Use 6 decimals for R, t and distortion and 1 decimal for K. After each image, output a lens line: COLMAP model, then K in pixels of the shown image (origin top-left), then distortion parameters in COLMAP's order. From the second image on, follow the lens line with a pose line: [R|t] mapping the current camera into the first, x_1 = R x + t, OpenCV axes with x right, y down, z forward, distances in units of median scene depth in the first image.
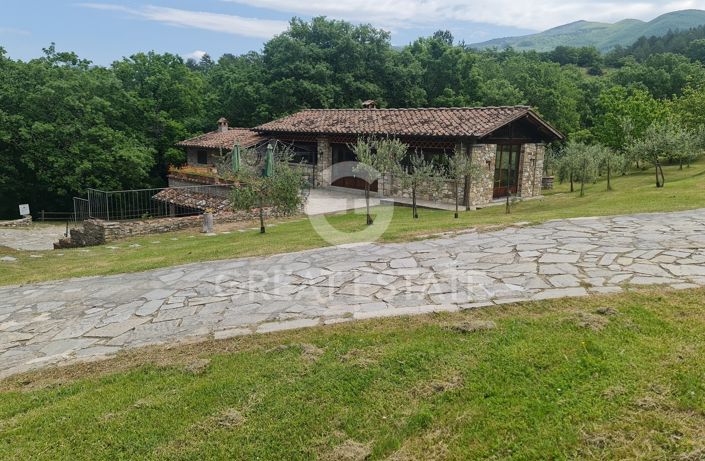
lens RADIAL K [[571.2, 0, 352.5], [0, 571.2, 230.5], [0, 0, 1]] dist [0.010389, 0.001359]
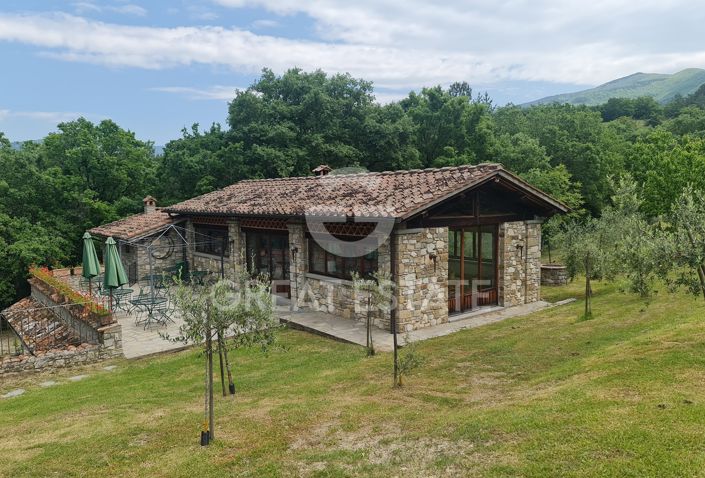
lens RADIAL K [[619.6, 0, 352.5], [0, 619.6, 239.0], [0, 0, 1]] dist [0.061713, -0.163890]
pose [[0.997072, -0.034062, -0.068470, 0.097230], [0.026350, 0.993522, -0.110539, -0.033508], [0.071792, 0.108411, 0.991510, 0.166207]]
